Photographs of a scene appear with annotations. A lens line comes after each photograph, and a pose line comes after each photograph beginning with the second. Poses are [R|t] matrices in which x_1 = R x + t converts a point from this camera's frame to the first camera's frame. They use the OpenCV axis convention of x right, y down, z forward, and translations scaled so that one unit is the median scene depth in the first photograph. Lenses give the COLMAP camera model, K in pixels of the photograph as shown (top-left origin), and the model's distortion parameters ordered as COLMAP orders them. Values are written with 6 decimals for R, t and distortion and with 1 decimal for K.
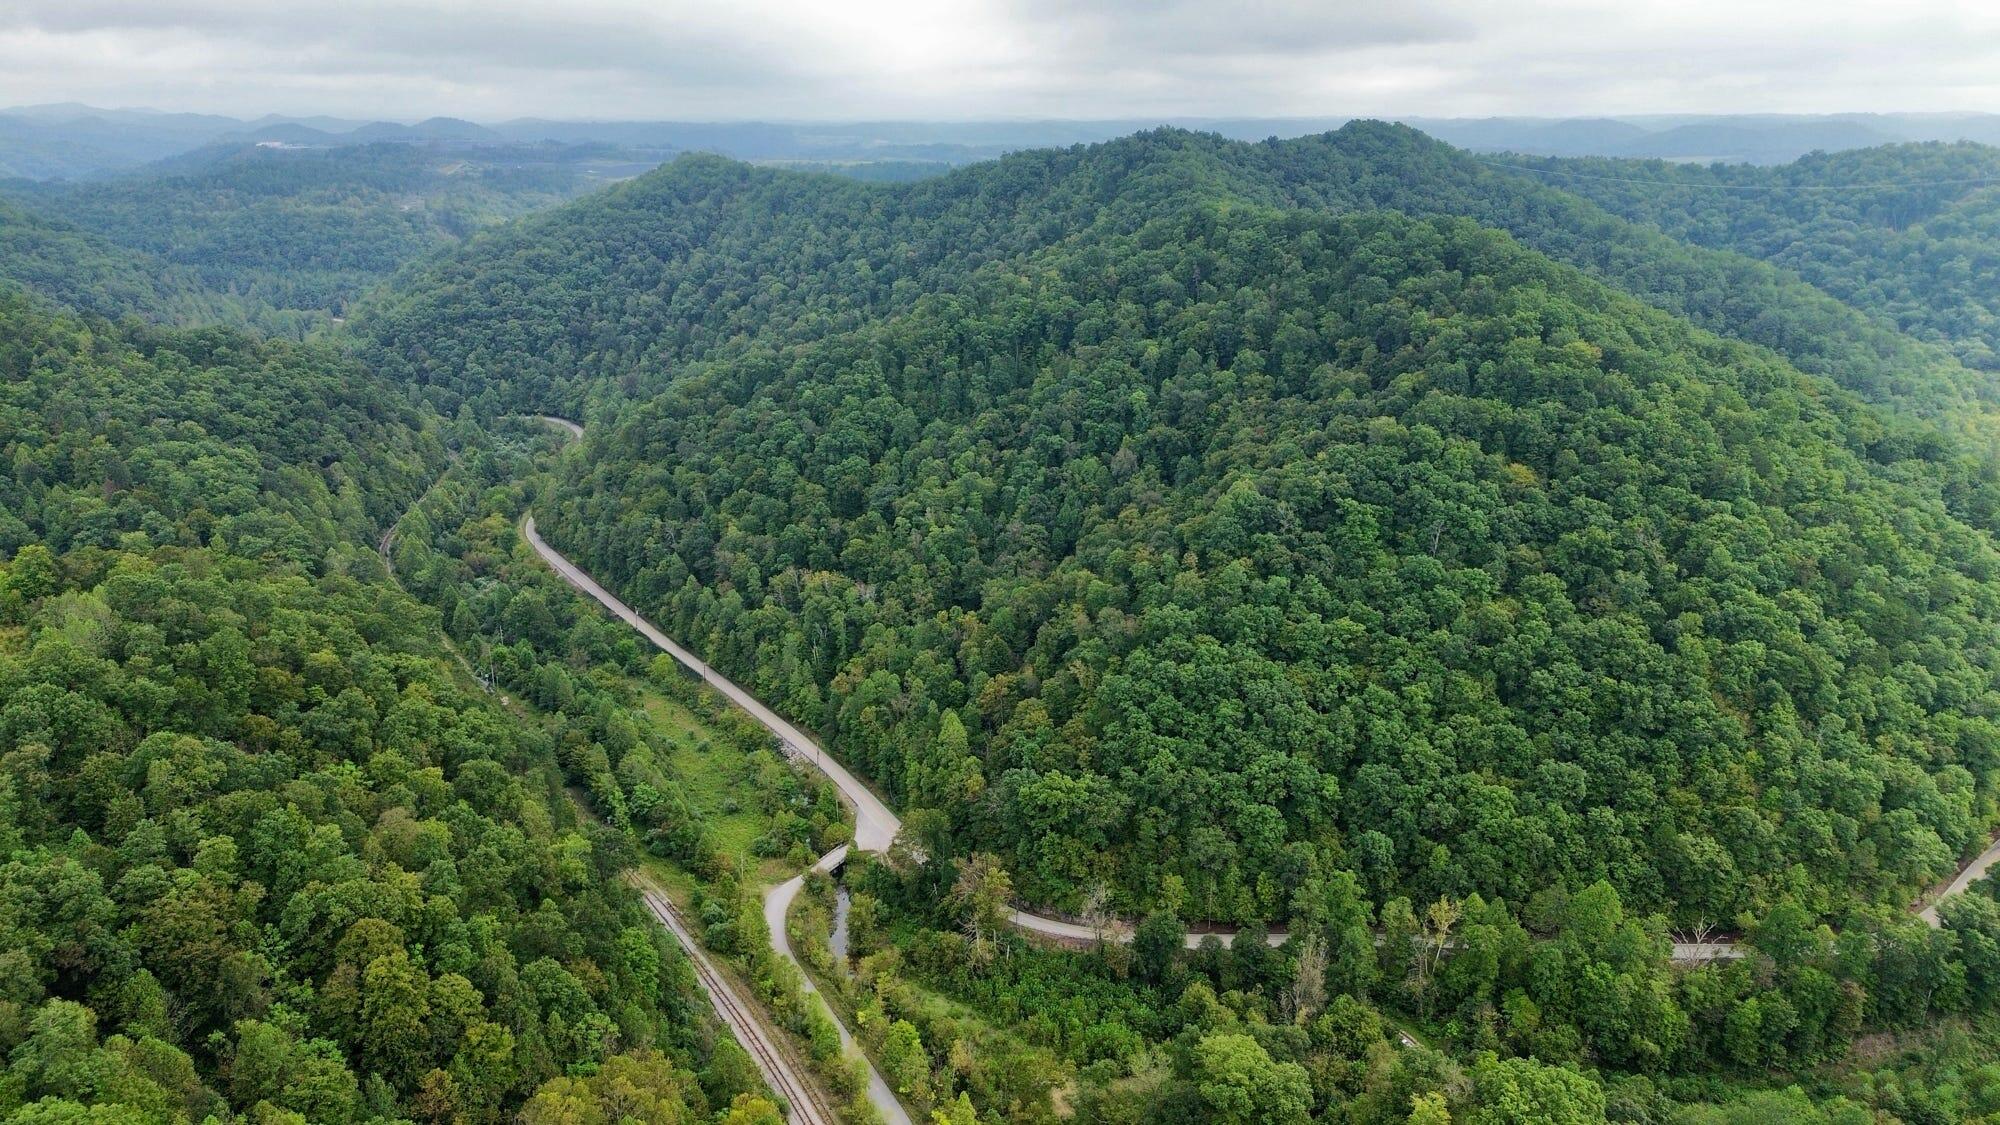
lens RADIAL K [[1406.7, 0, 996.9], [0, 1406.7, 565.4], [0, 0, 1]] dist [0.095170, -0.106178]
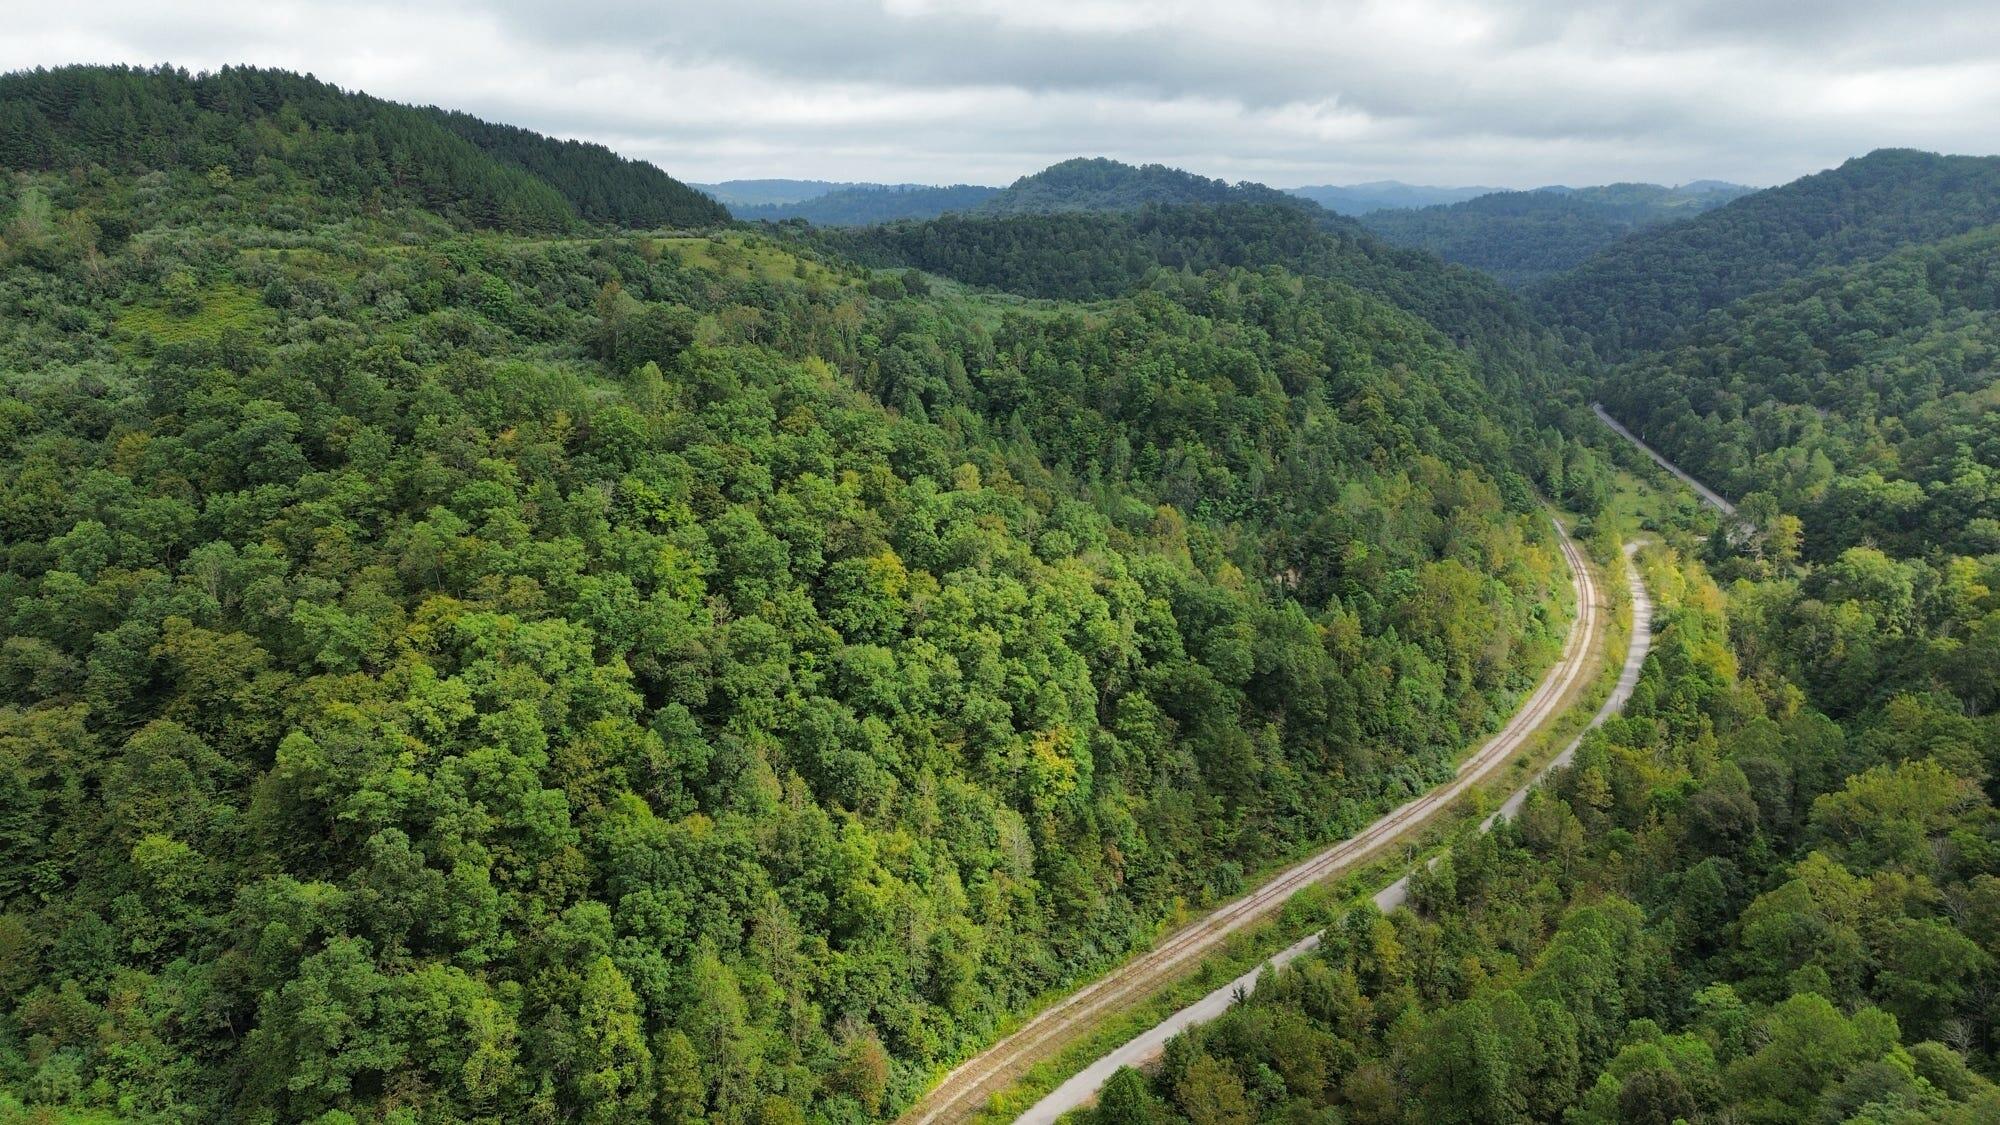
lens RADIAL K [[1406.7, 0, 996.9], [0, 1406.7, 565.4], [0, 0, 1]] dist [0.095170, -0.106178]
pose [[0.688067, 0.176088, -0.703958, 0.260948], [-0.212712, 0.976439, 0.036336, 0.210924], [0.693770, 0.124739, 0.709312, -0.303932]]
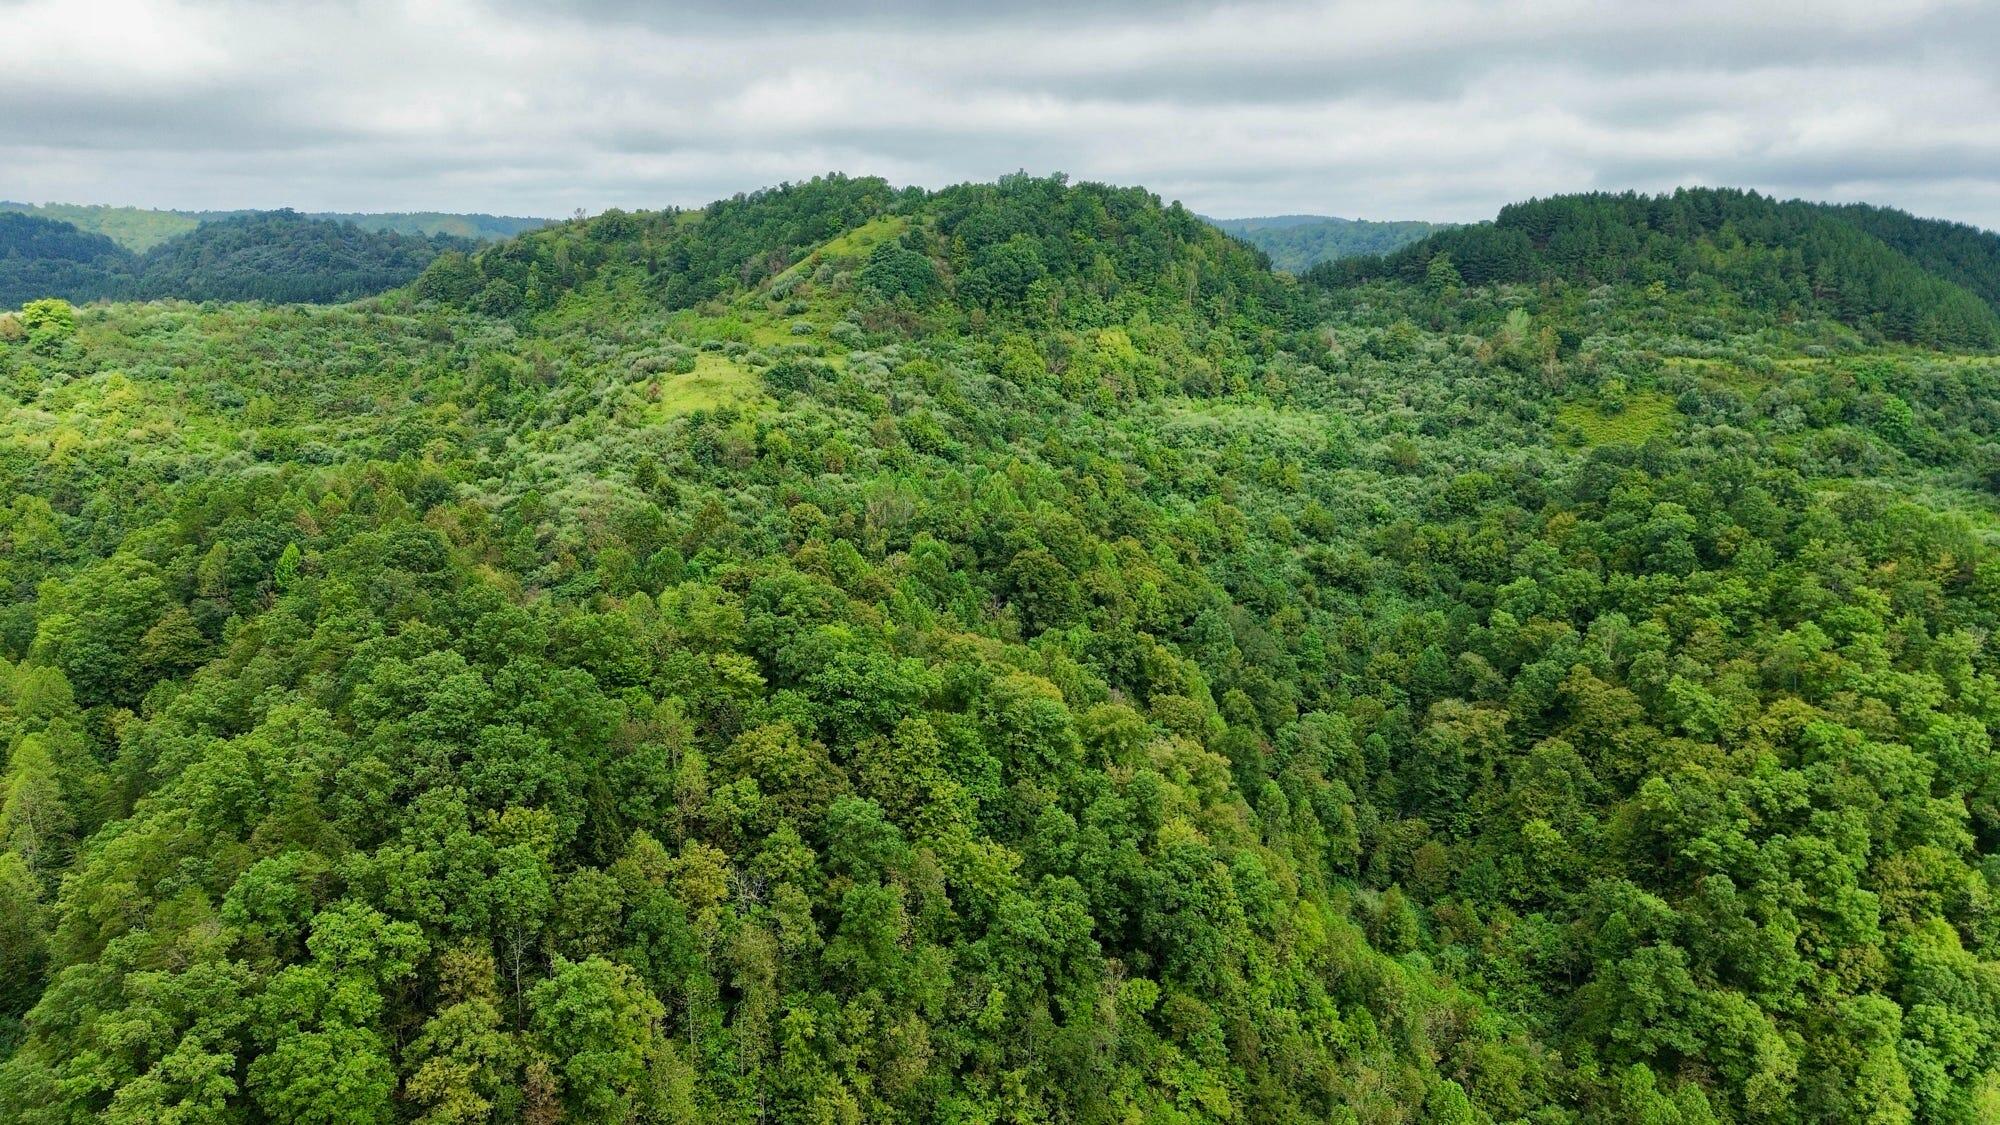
lens RADIAL K [[1414.2, 0, 1003.1], [0, 1414.2, 560.3], [0, 0, 1]] dist [0.080499, -0.080212]
pose [[-0.111842, 0.211807, -0.970891, 0.346928], [-0.308558, 0.921326, 0.236538, 0.194650], [0.944607, 0.326031, -0.037688, -0.366957]]
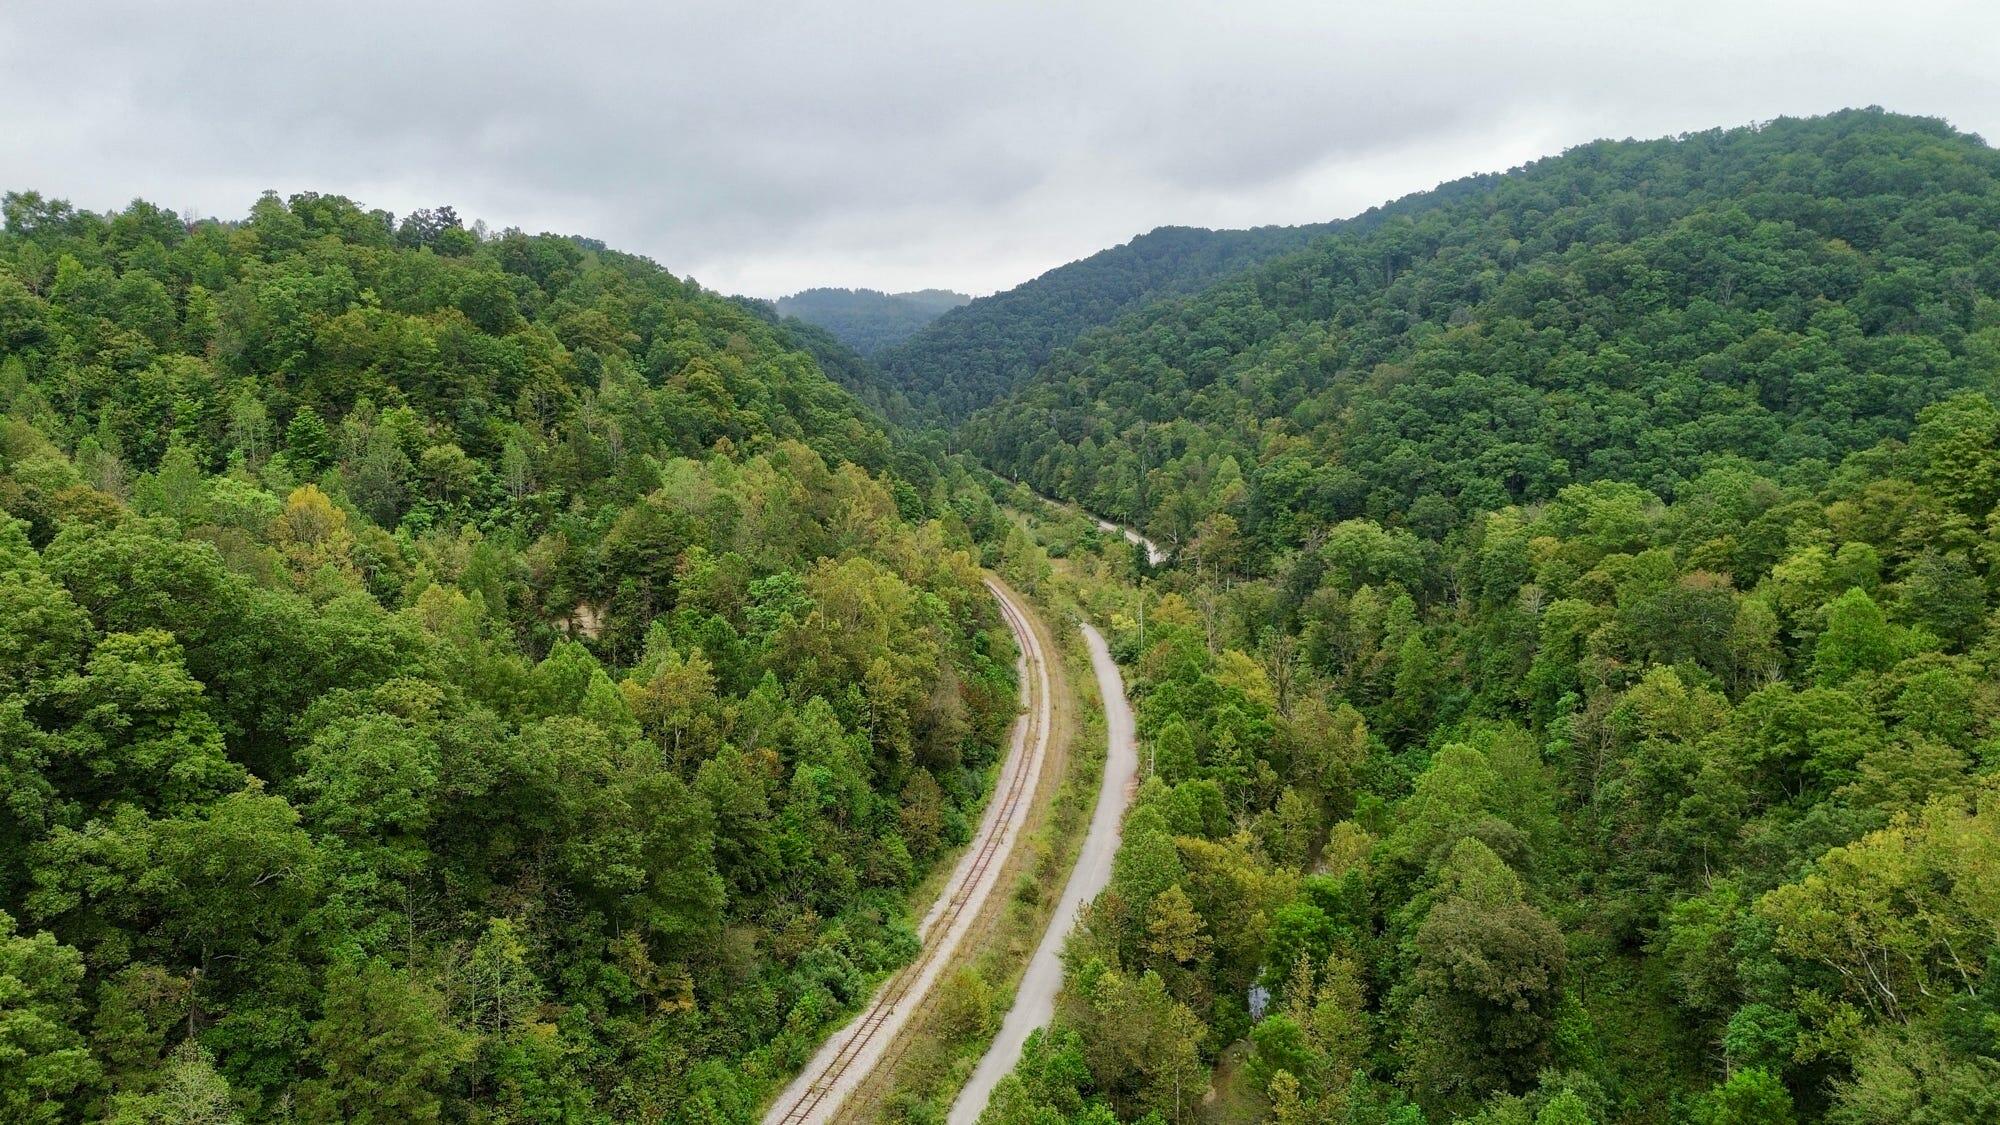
lens RADIAL K [[1414.2, 0, 1003.1], [0, 1414.2, 560.3], [0, 0, 1]] dist [0.080499, -0.080212]
pose [[0.937682, 0.054232, -0.343235, 0.125162], [-0.103028, 0.986722, -0.125560, 0.230450], [0.331869, 0.153098, 0.930819, -0.059699]]
